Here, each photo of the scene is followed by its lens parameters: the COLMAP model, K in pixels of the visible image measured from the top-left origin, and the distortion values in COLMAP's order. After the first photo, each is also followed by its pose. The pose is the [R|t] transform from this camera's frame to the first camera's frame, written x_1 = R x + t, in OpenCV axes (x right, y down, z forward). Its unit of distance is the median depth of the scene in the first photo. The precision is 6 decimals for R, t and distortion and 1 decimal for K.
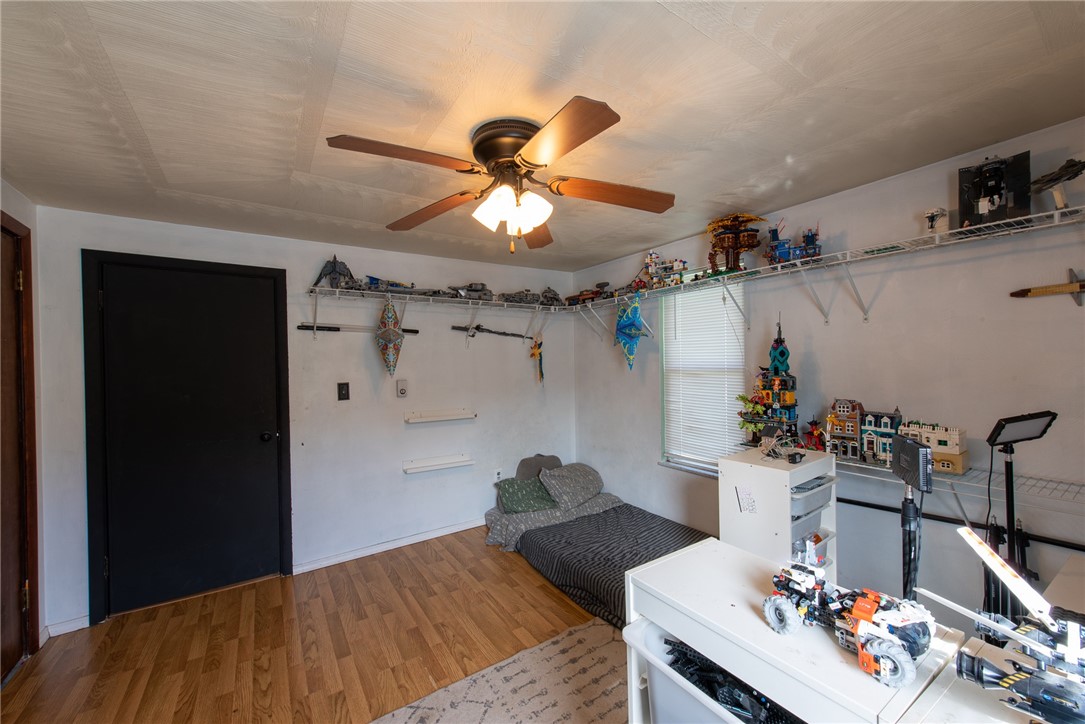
lens RADIAL K [[420.4, 0, 545.9], [0, 420.4, 365.8], [0, 0, 1]] dist [0.008720, -0.003441]
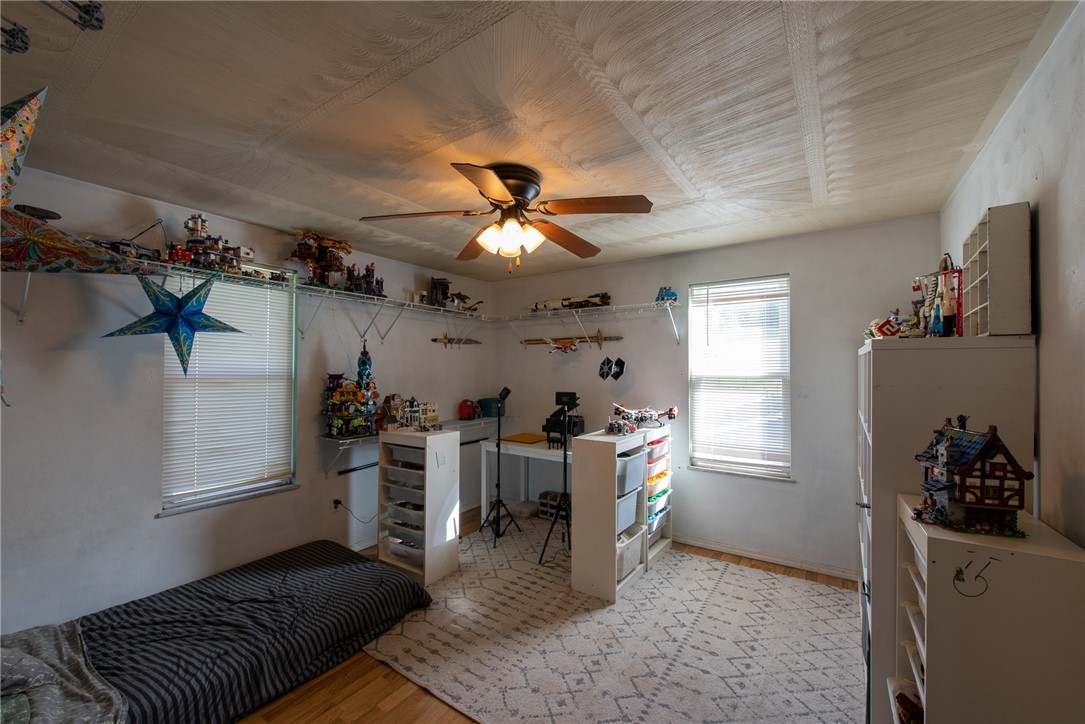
lens RADIAL K [[420.4, 0, 545.9], [0, 420.4, 365.8], [0, 0, 1]] dist [0.008720, -0.003441]
pose [[-0.363735, 0.022565, 0.931229, -0.917918], [0.008007, 0.999745, -0.021098, 0.011934], [-0.931468, -0.000218, -0.363823, 1.003999]]
